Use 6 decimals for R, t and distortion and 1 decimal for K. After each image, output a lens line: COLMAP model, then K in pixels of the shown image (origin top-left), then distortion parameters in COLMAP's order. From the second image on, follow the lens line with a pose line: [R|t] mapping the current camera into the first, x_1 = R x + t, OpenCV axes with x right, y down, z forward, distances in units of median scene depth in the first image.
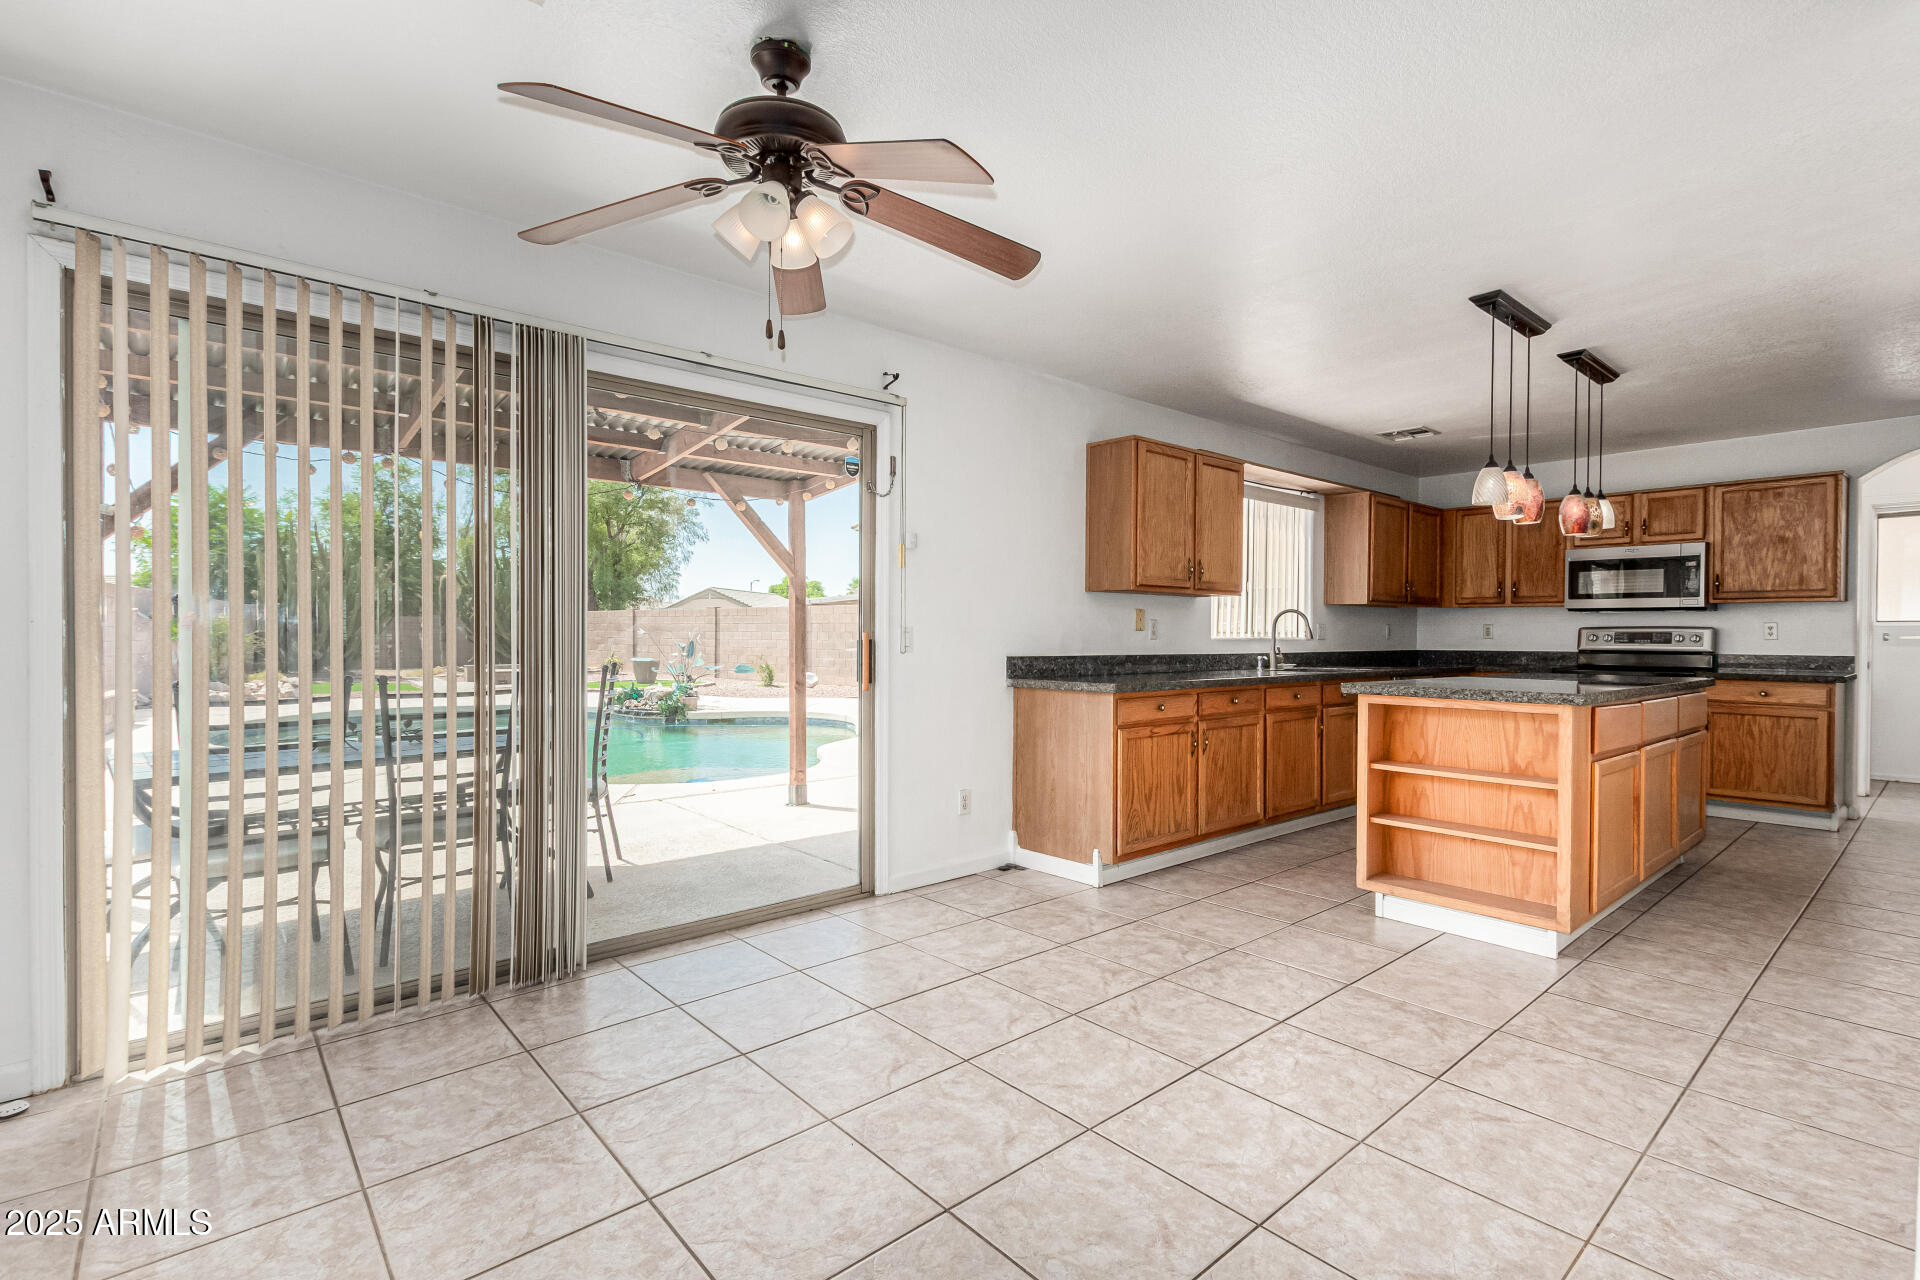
lens RADIAL K [[880.2, 0, 971.9], [0, 880.2, 642.2], [0, 0, 1]] dist [-0.001687, 0.000910]
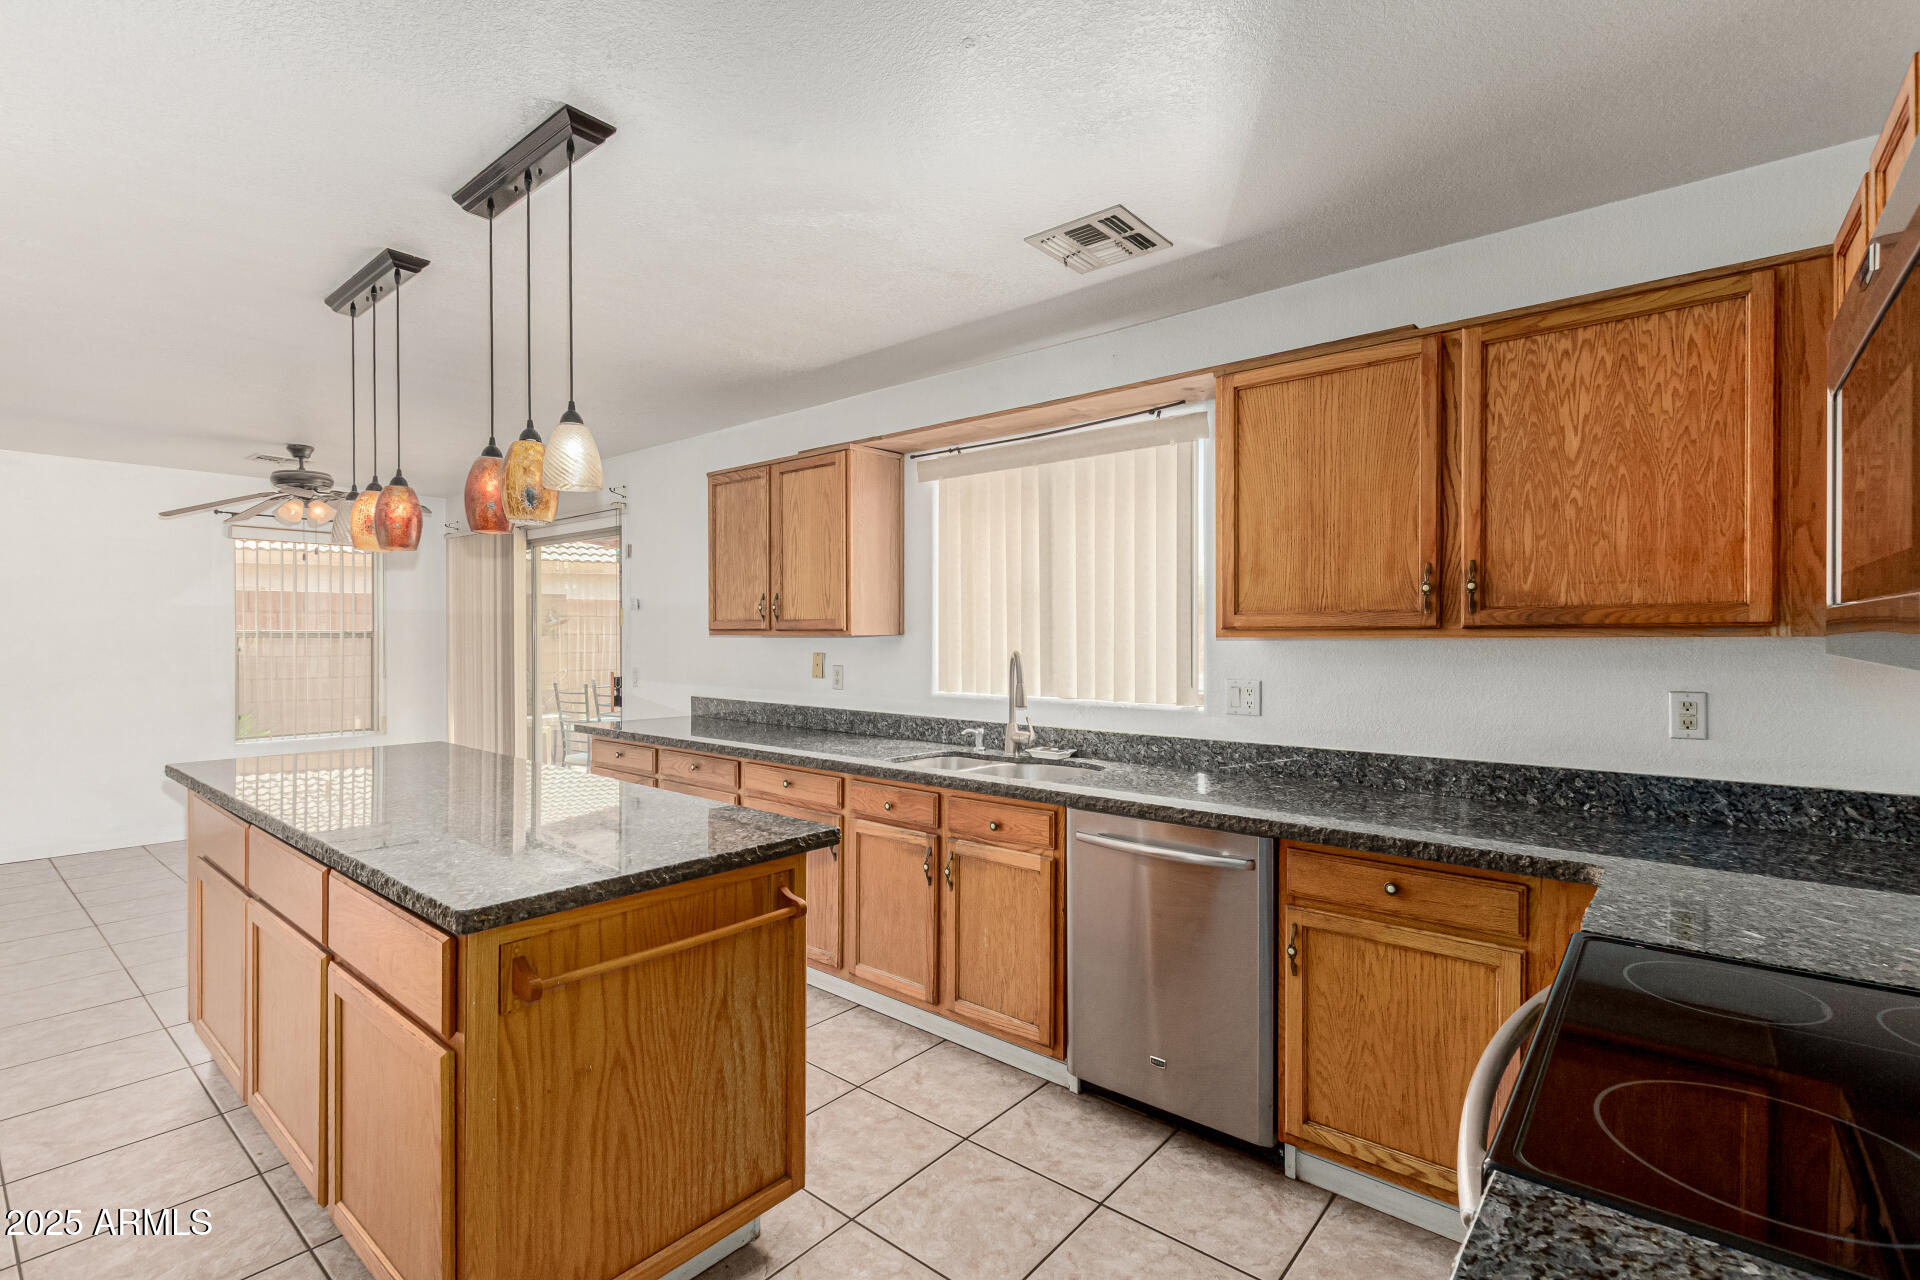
lens RADIAL K [[880.2, 0, 957.0], [0, 880.2, 637.5], [0, 0, 1]] dist [-0.001687, 0.000910]
pose [[0.151358, 0.001498, -0.988478, 1.071350], [-0.007842, 0.999969, 0.000314, -0.053827], [0.988448, 0.007704, 0.151365, 1.029242]]
